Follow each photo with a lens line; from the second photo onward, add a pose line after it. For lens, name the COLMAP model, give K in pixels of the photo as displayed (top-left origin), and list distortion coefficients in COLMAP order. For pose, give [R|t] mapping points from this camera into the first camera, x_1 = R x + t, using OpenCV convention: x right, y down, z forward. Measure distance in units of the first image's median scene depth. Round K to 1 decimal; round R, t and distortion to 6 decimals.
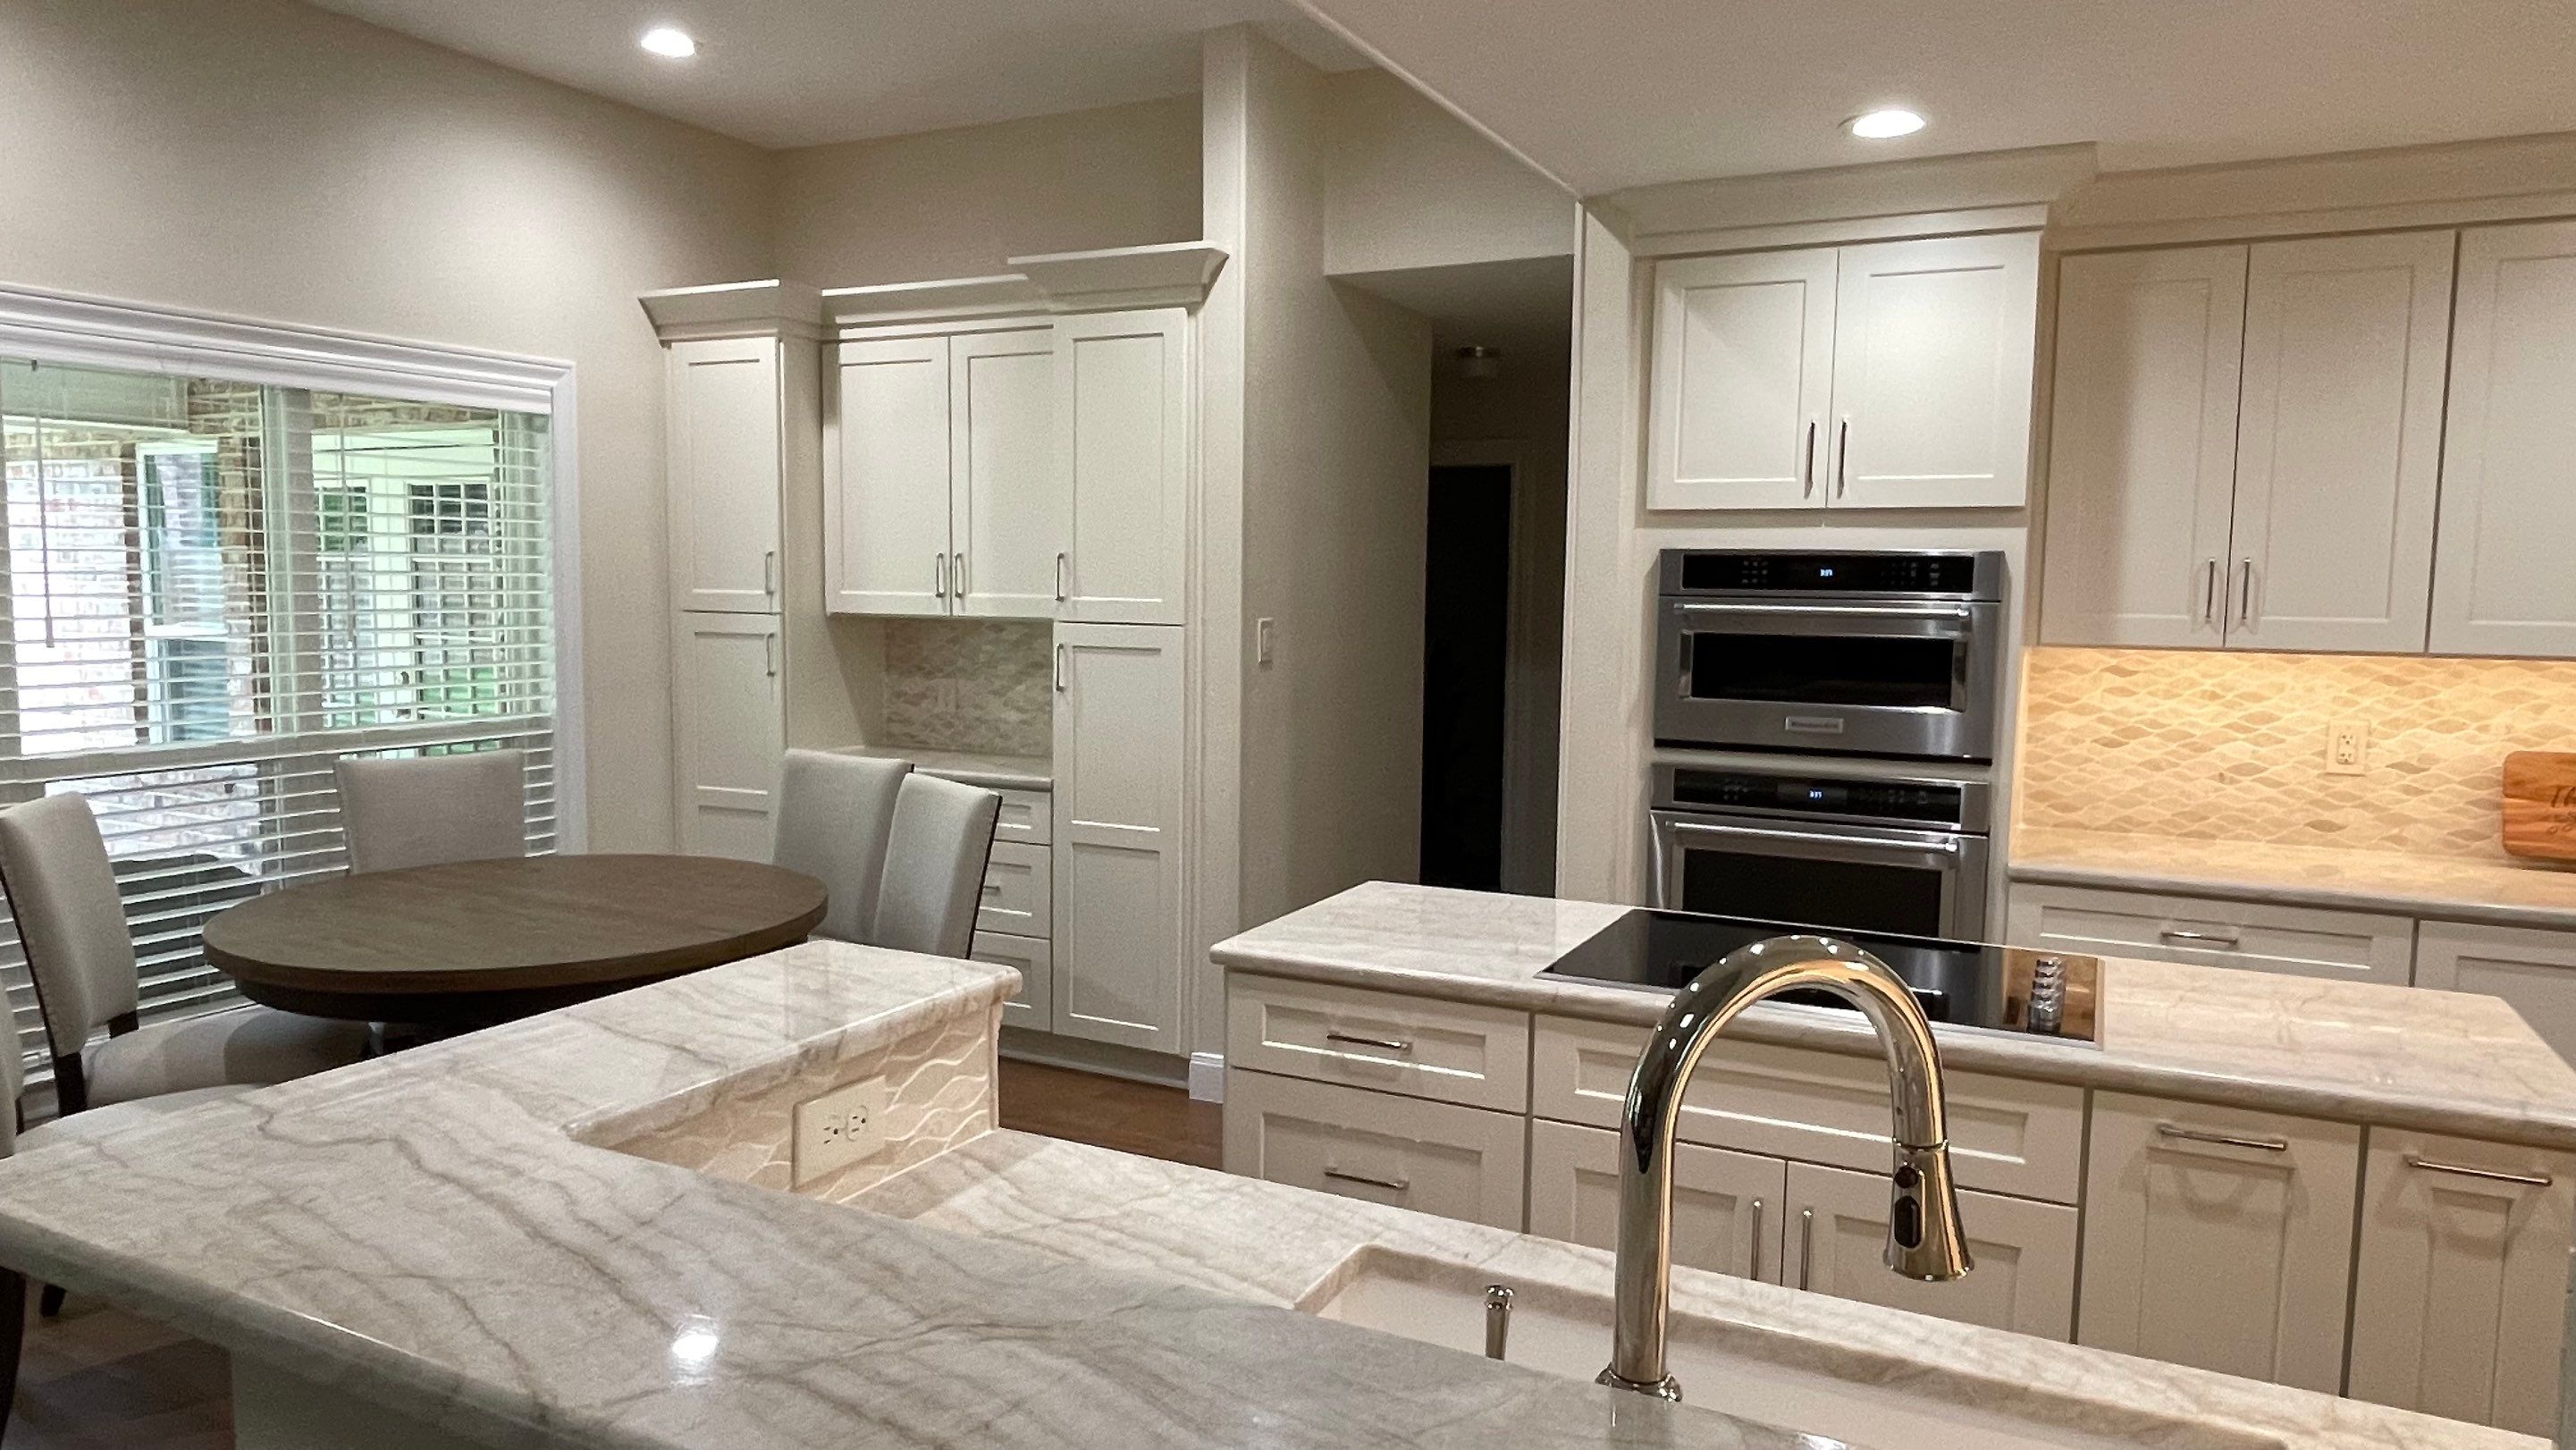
lens RADIAL K [[1645.5, 0, 1258.8], [0, 1645.5, 733.0], [0, 0, 1]] dist [0.016089, -0.033540]
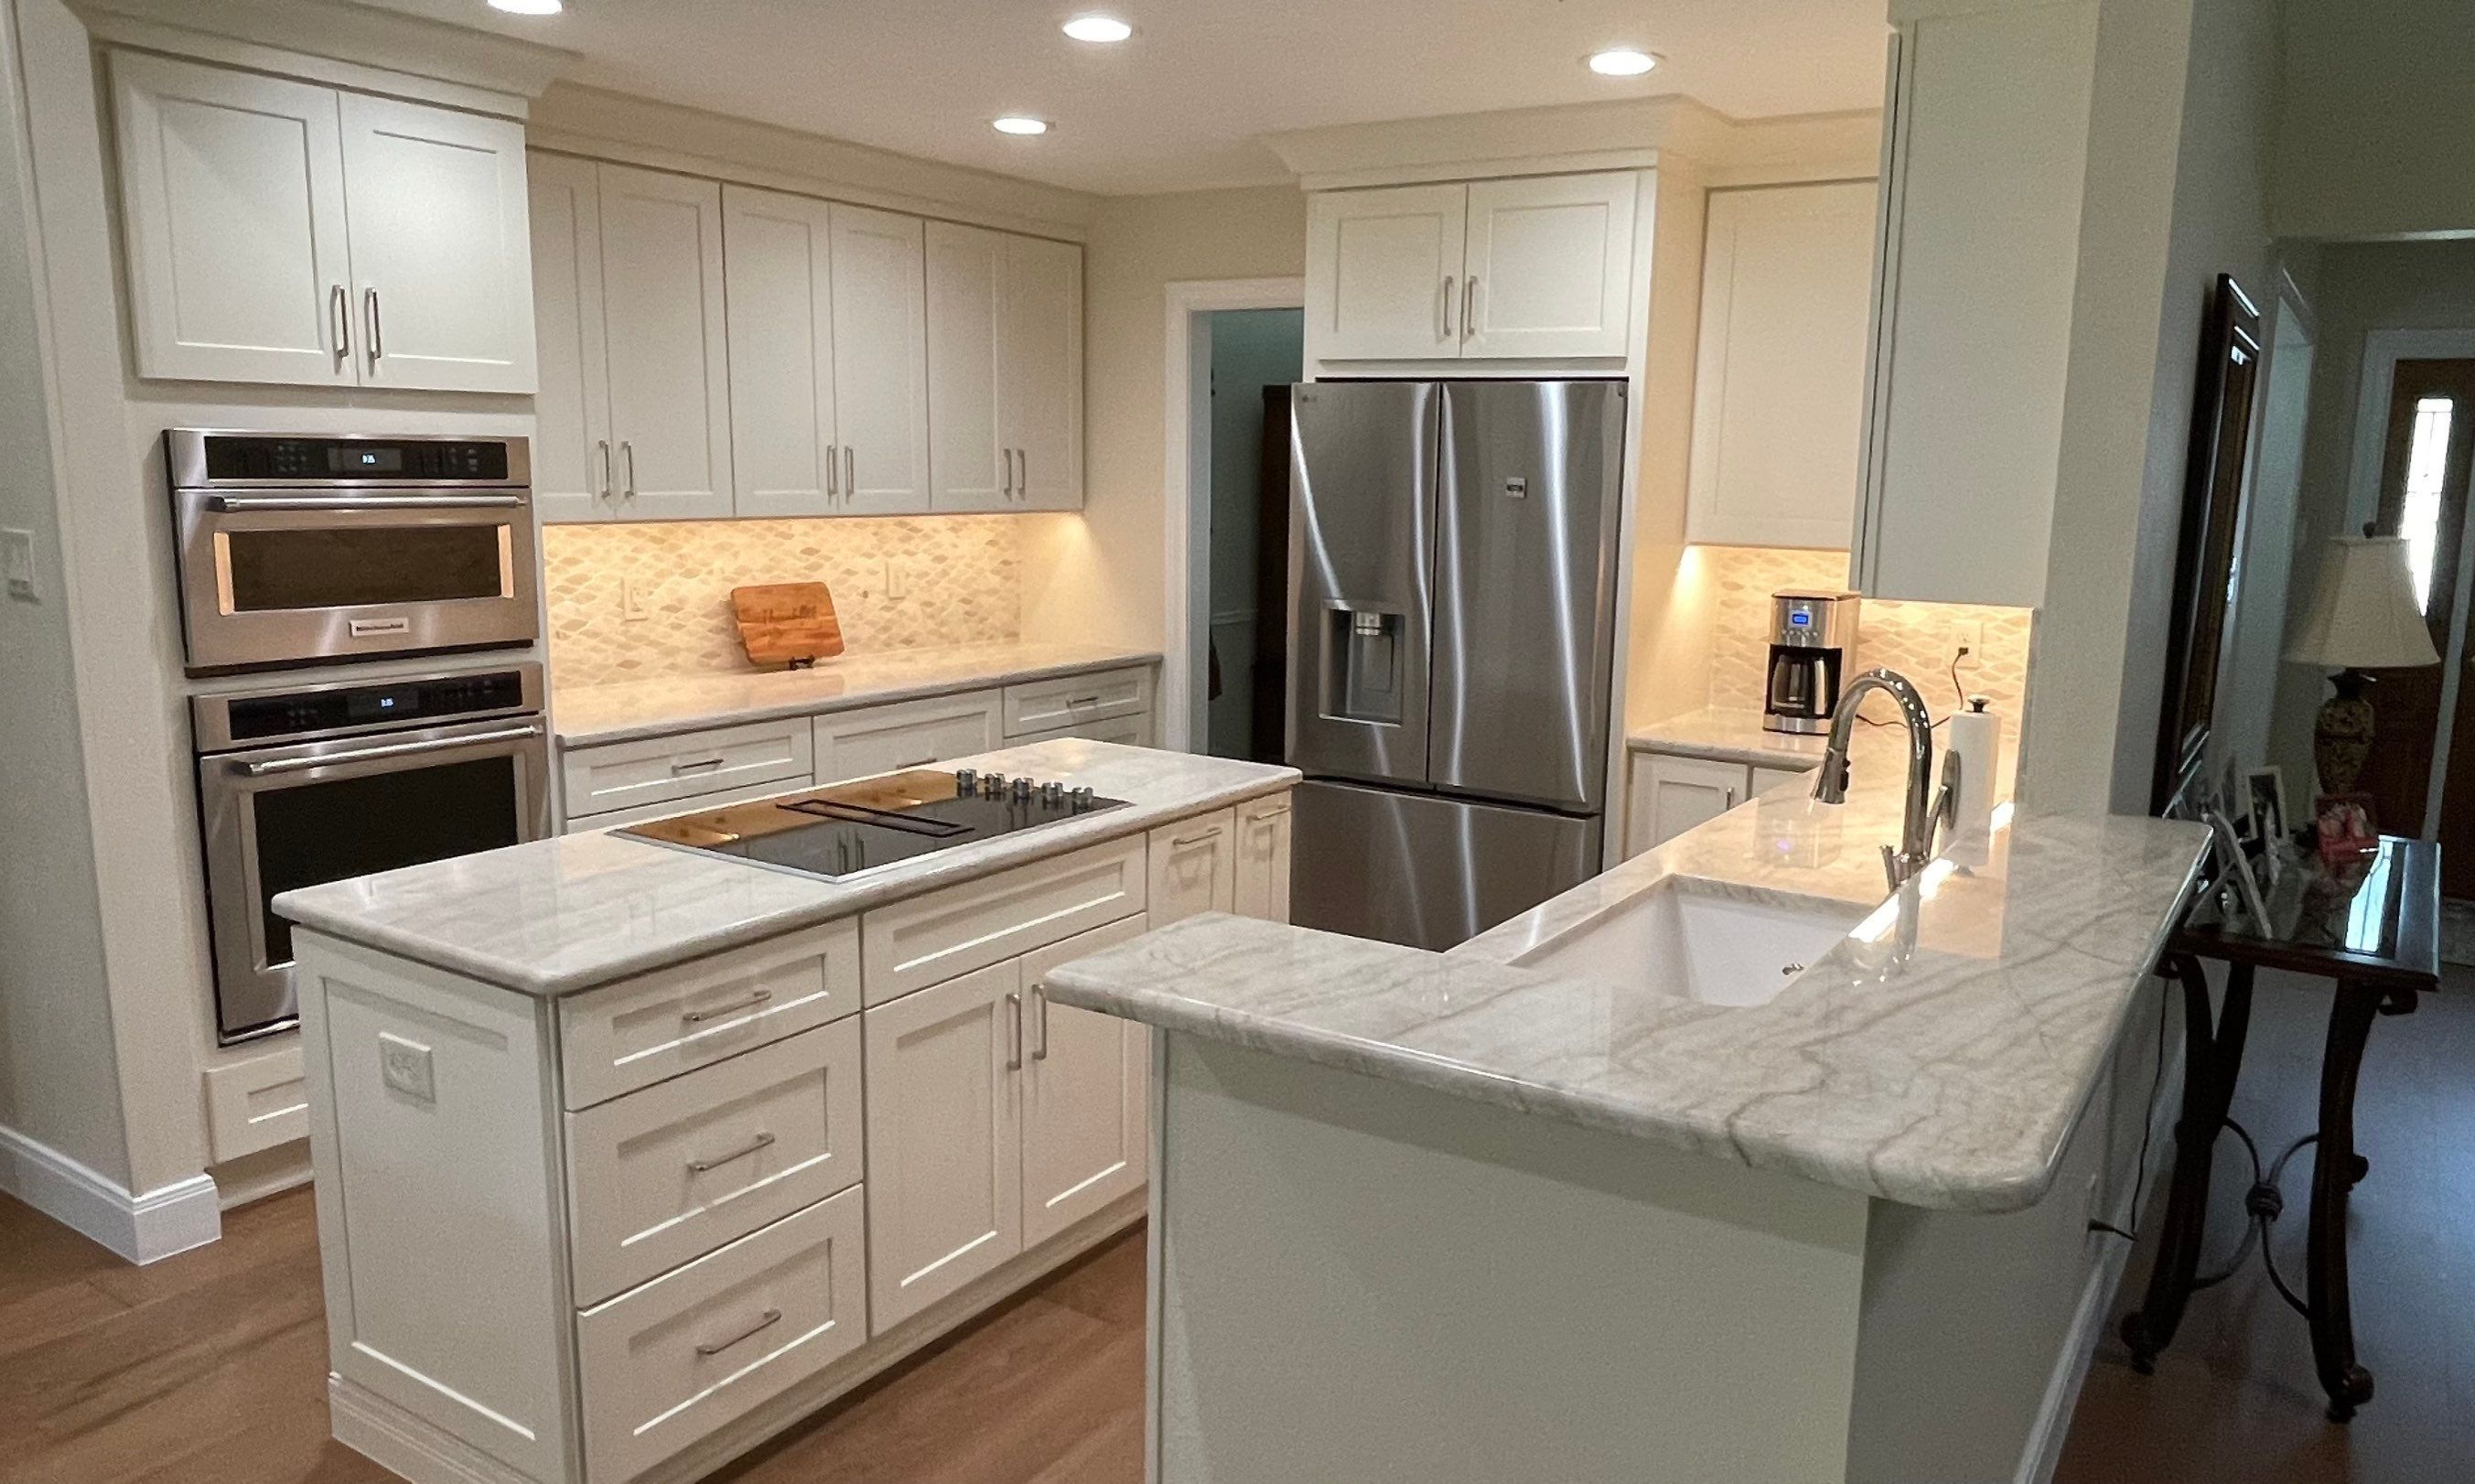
lens RADIAL K [[1712.0, 0, 1307.9], [0, 1712.0, 766.7], [0, 0, 1]] dist [0.004678, -0.018953]
pose [[0.083185, -0.190710, 0.978115, -0.550726], [0.073418, 0.980023, 0.184838, -0.065246], [-0.993826, 0.056436, 0.095525, 0.391985]]
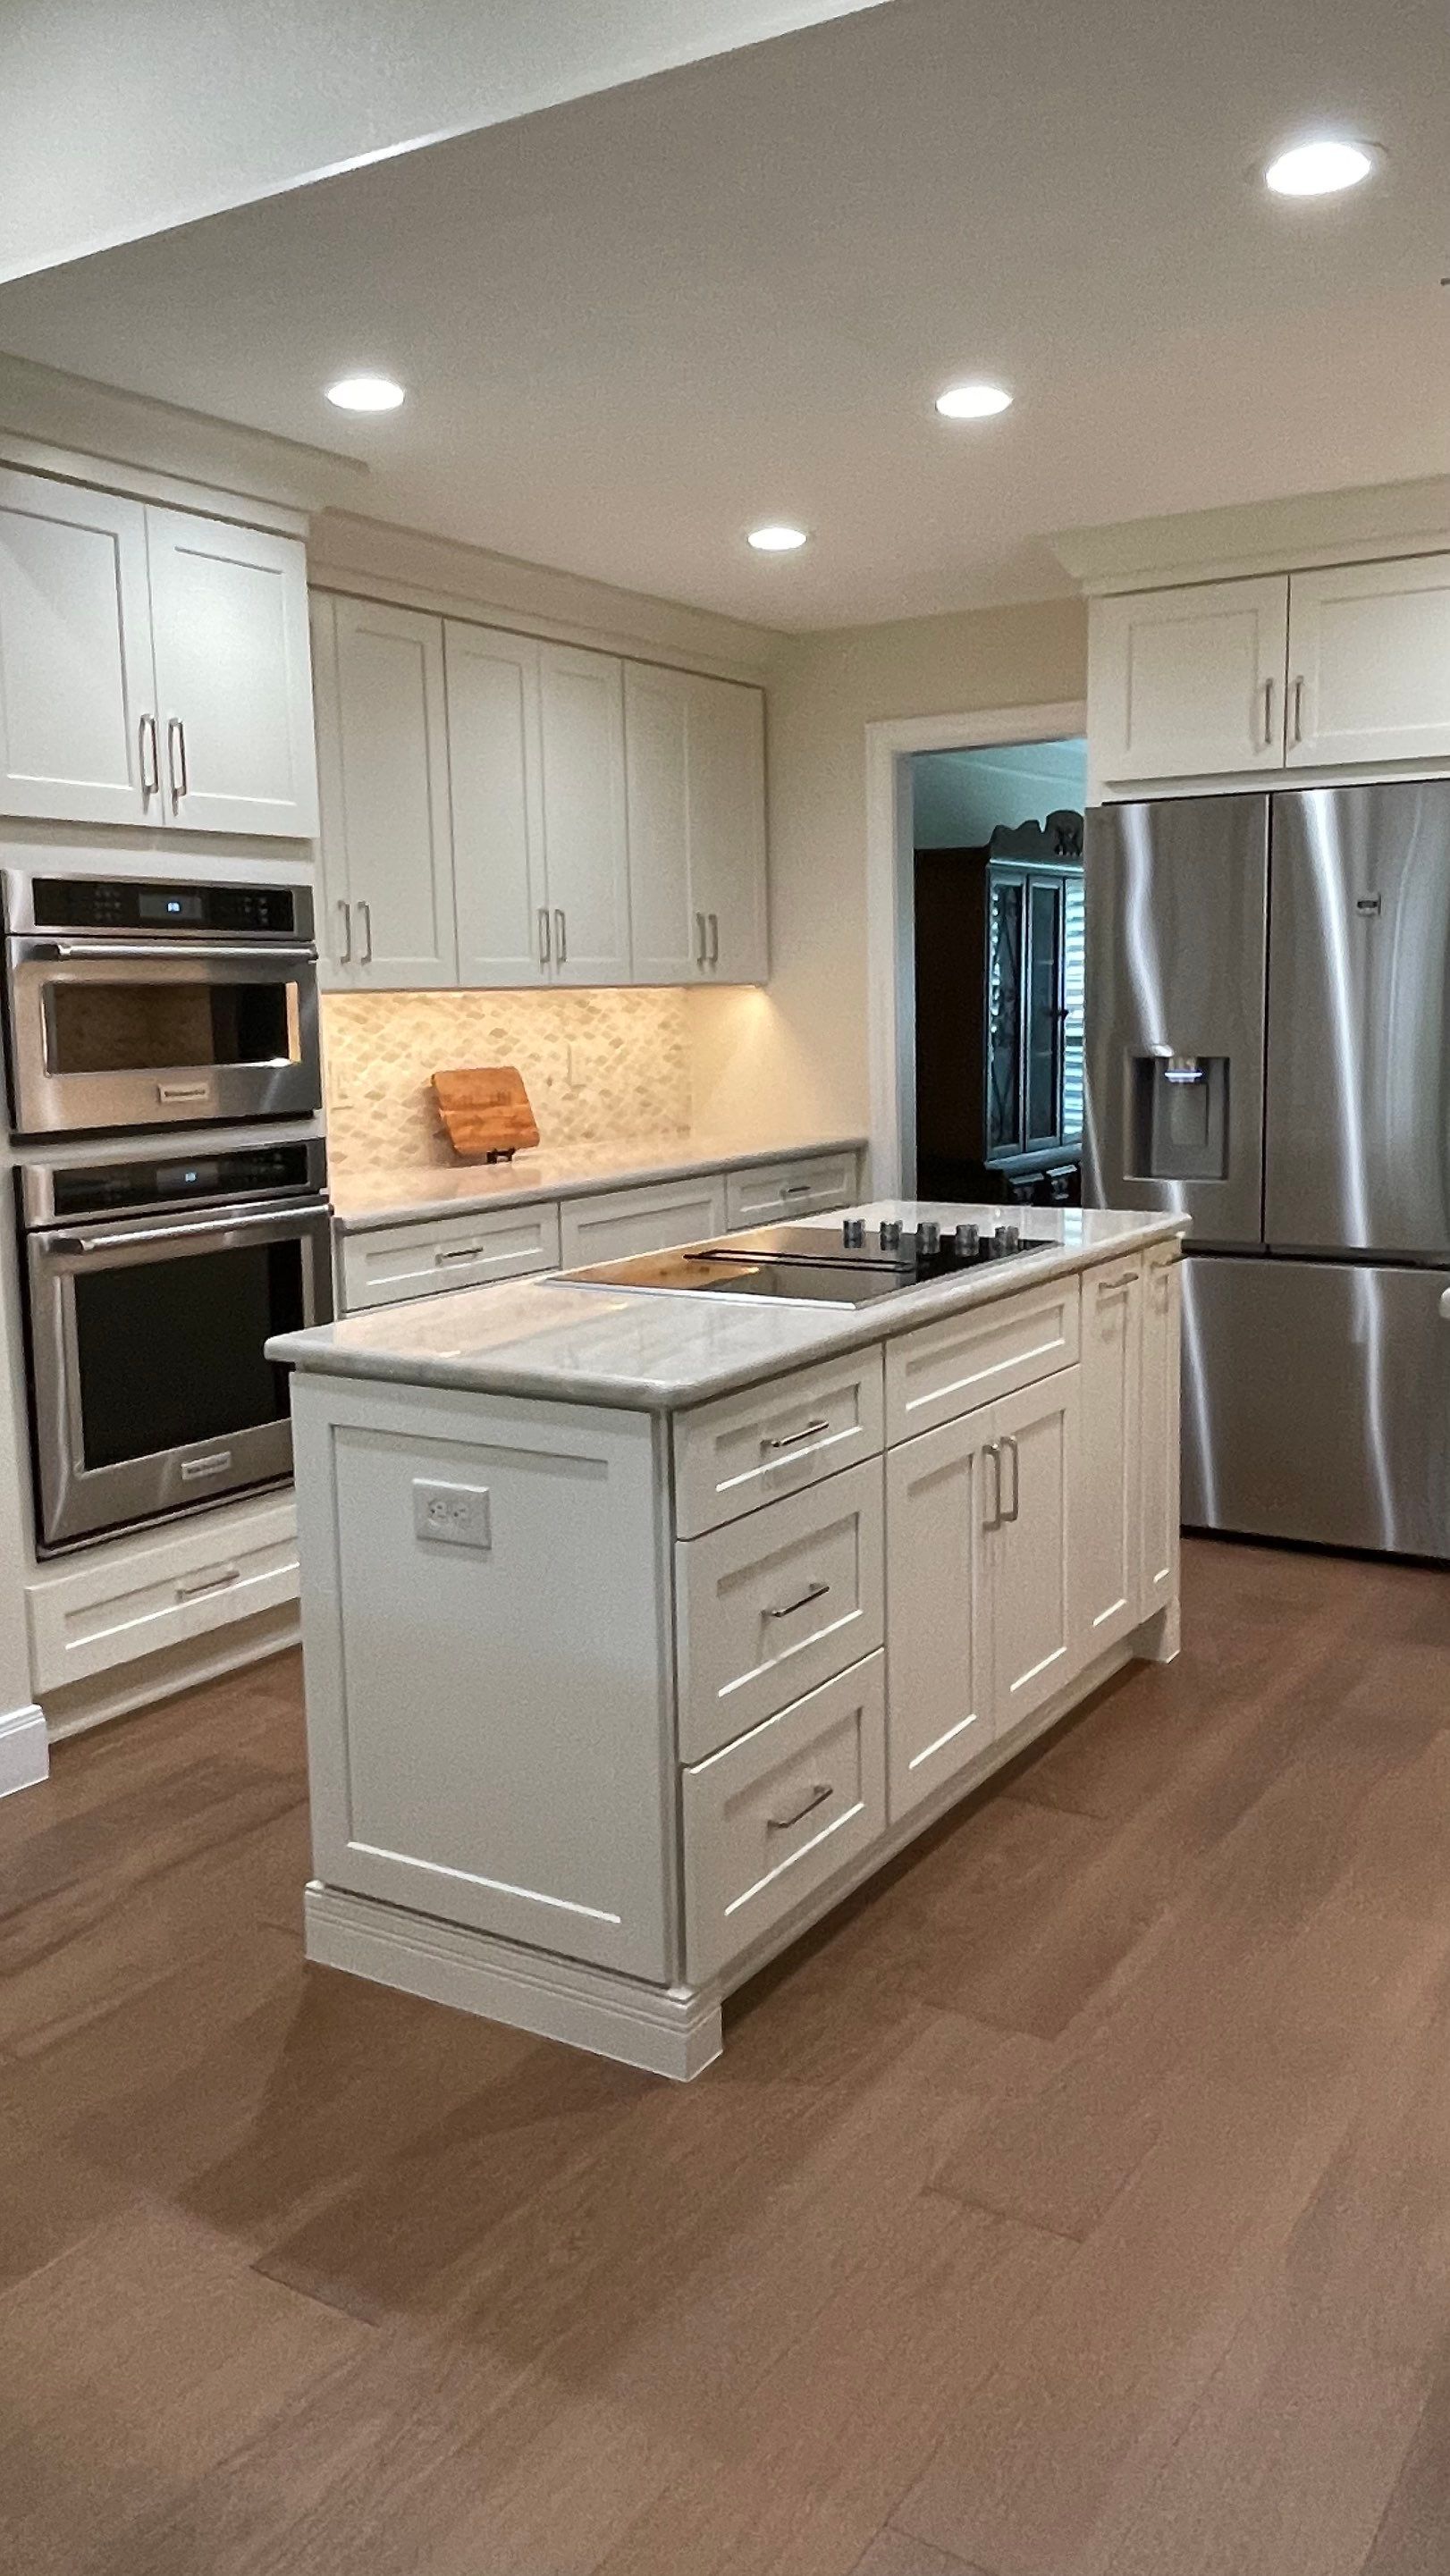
lens RADIAL K [[1951.7, 0, 716.4], [0, 1951.7, 1257.0], [0, 0, 1]] dist [0.054348, -0.059797]
pose [[0.088074, -0.150208, 0.984724, -0.605840], [0.116081, 0.983378, 0.139620, -0.029544], [-0.989327, 0.102011, 0.104046, 0.626813]]
